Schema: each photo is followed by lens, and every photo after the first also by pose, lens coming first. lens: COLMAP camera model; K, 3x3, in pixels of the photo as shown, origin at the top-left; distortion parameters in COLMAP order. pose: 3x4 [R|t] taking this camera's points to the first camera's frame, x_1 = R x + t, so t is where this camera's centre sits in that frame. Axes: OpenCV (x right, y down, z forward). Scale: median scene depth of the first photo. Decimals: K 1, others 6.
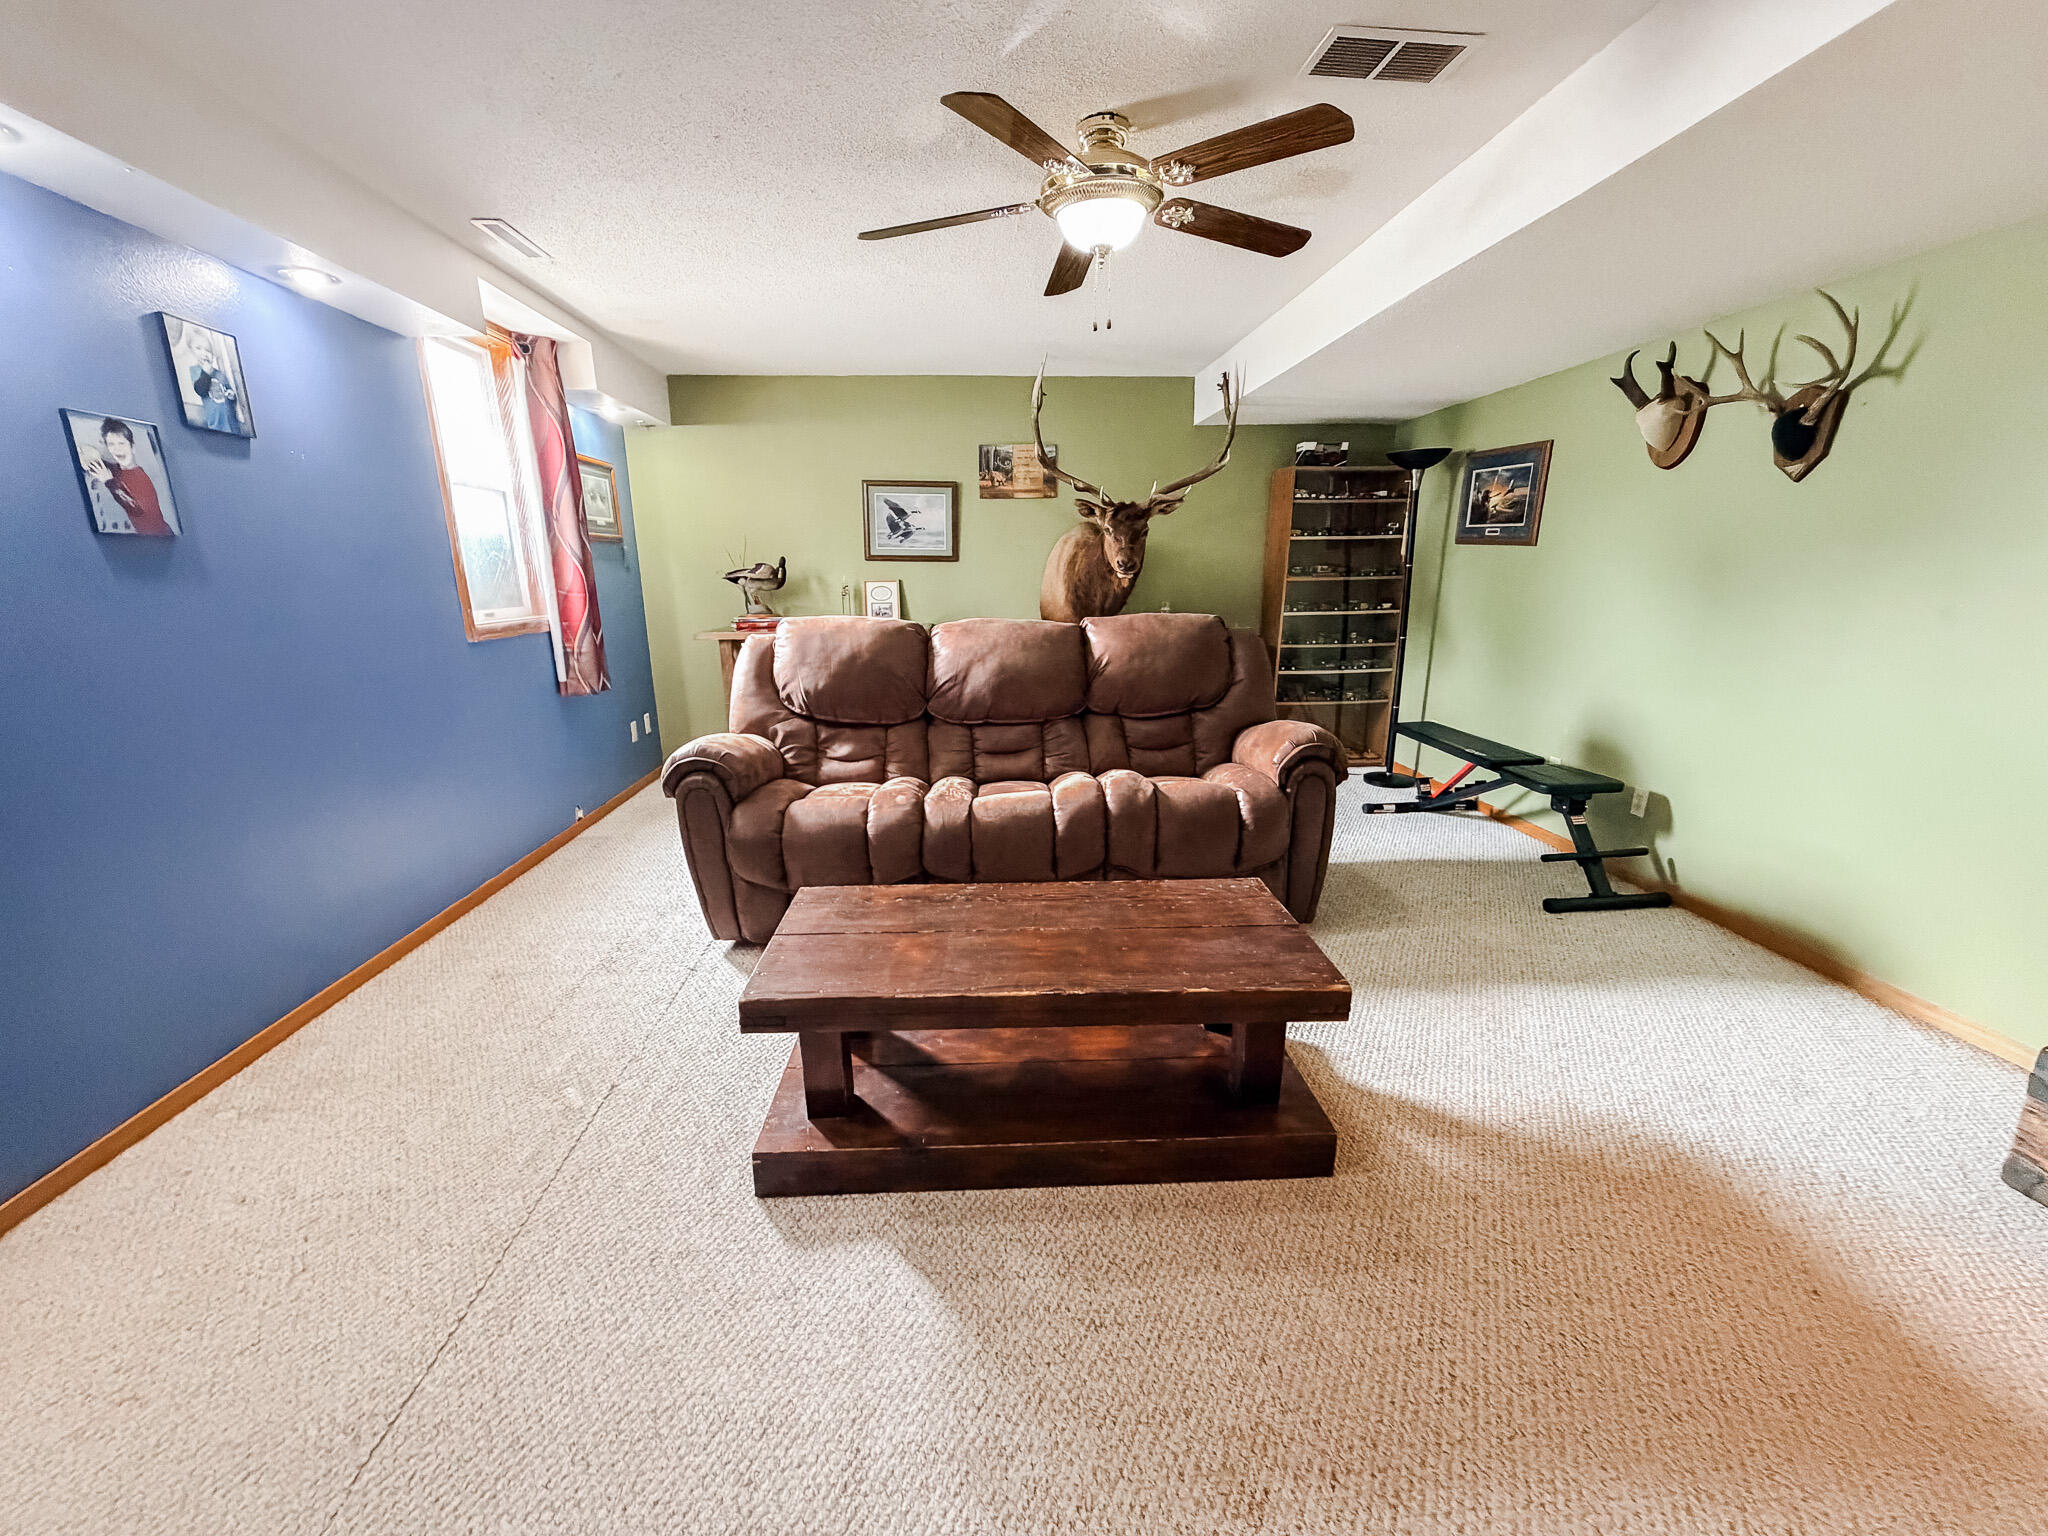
lens RADIAL K [[814.3, 0, 1014.9], [0, 814.3, 775.1], [0, 0, 1]] dist [-0.000513, -0.000248]
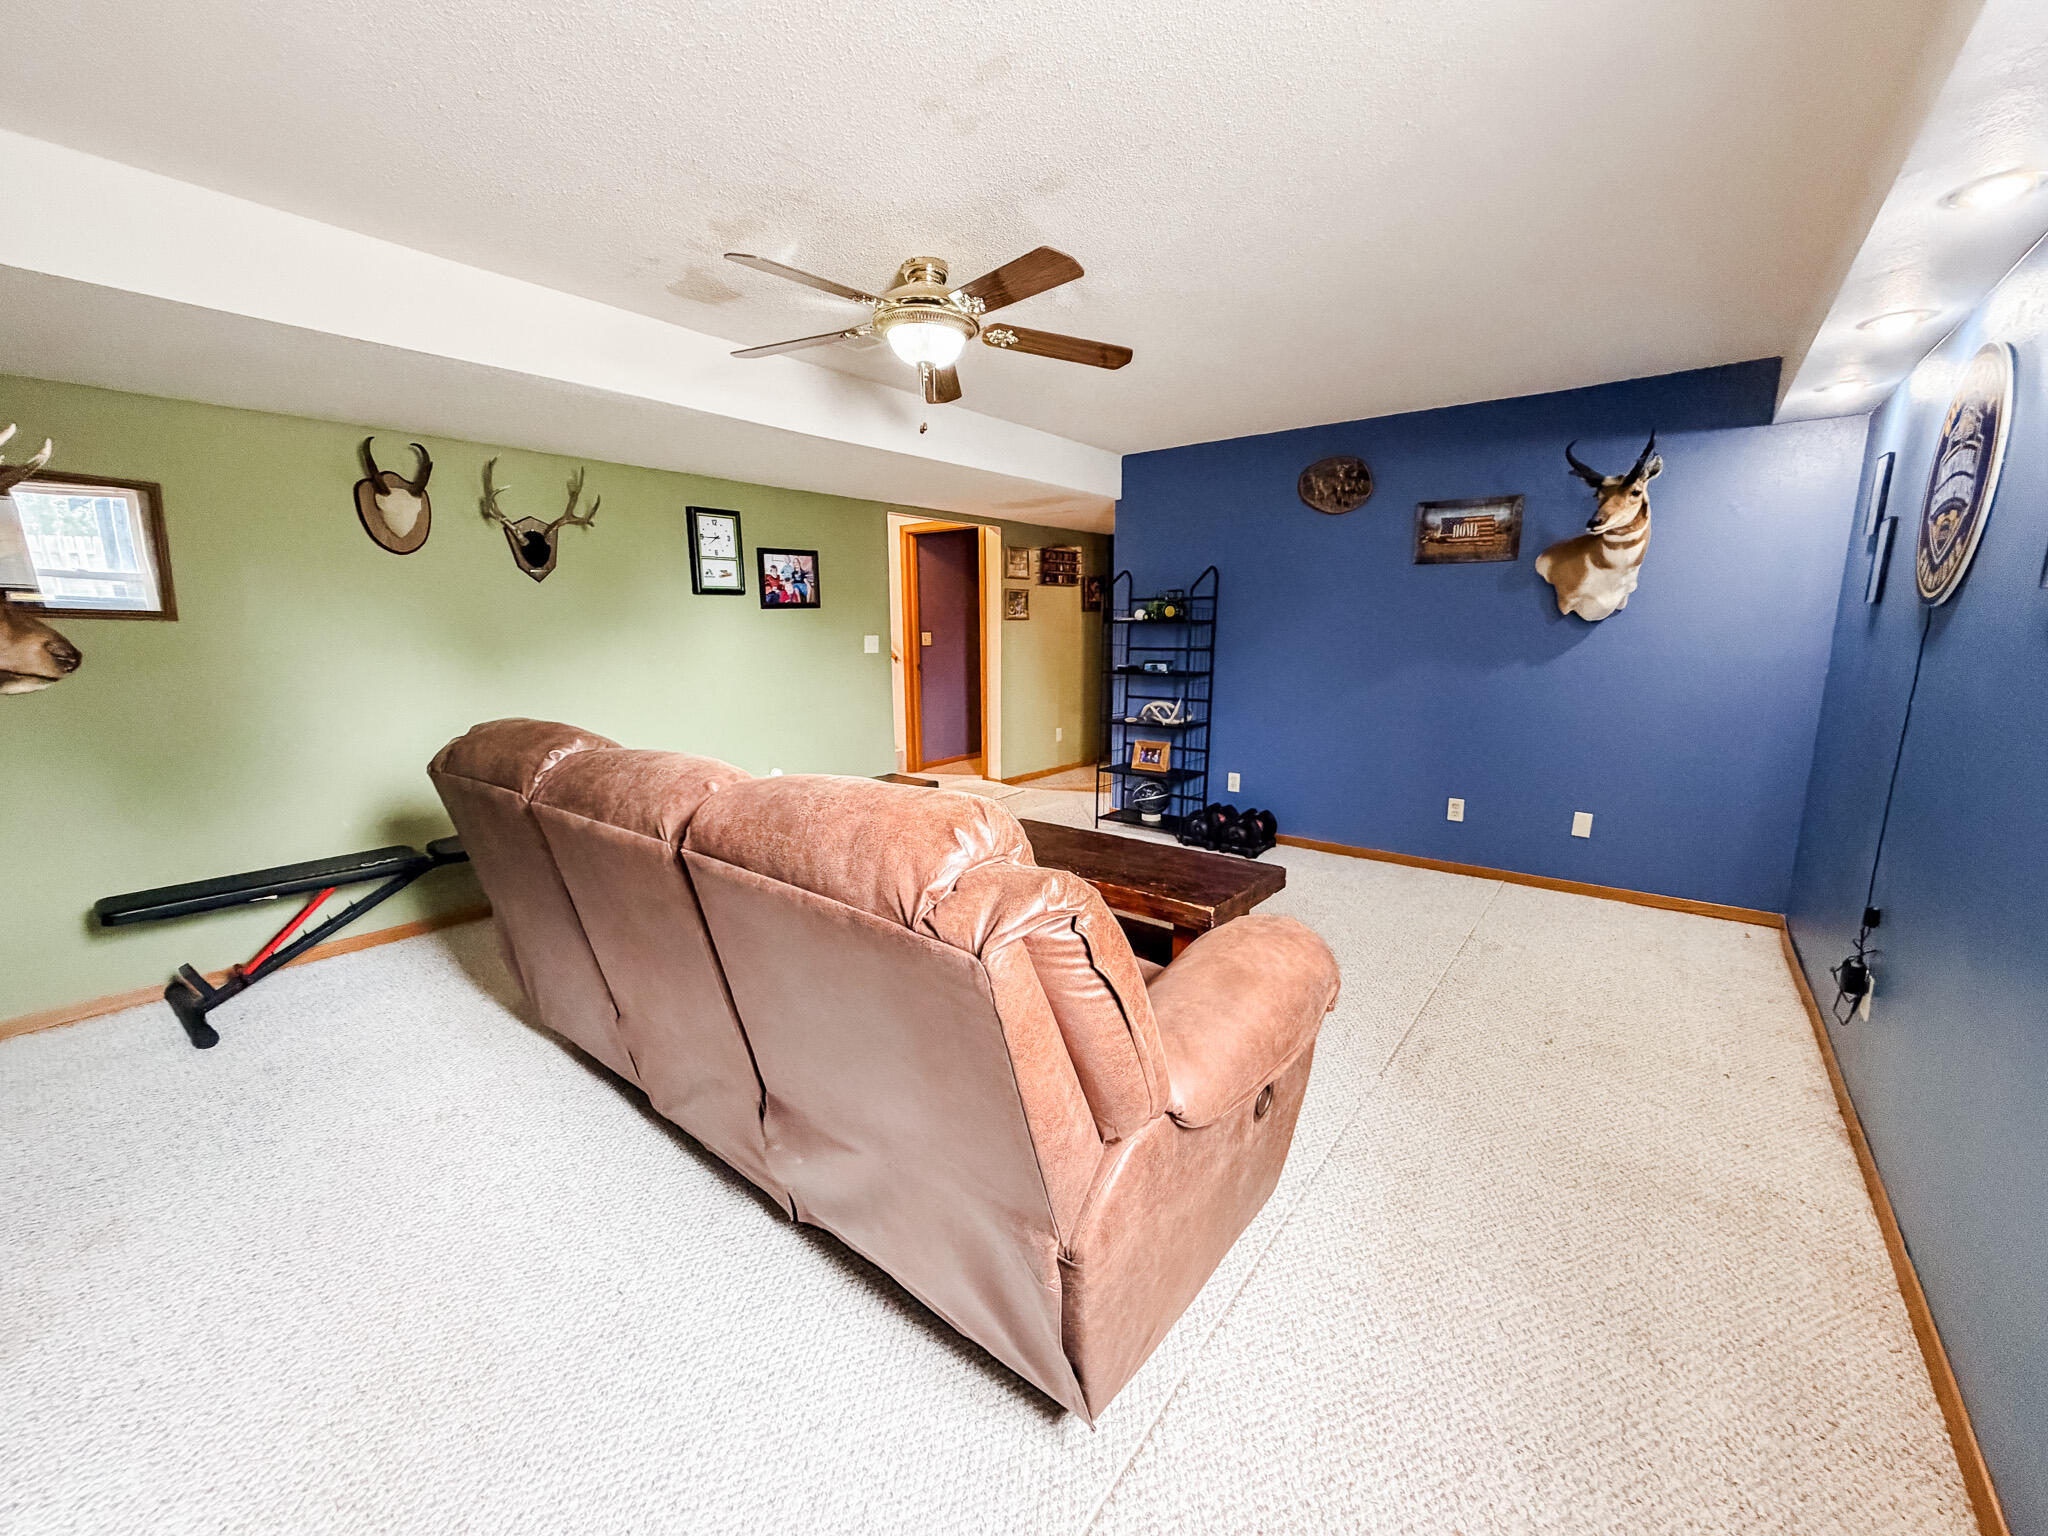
lens RADIAL K [[814.3, 0, 1016.0], [0, 814.3, 775.8], [0, 0, 1]] dist [-0.000513, -0.000248]
pose [[-0.740498, -0.112110, 0.662641, -0.531991], [0.180425, 0.916629, 0.356705, -0.331290], [-0.647386, 0.383697, -0.658535, 1.246748]]
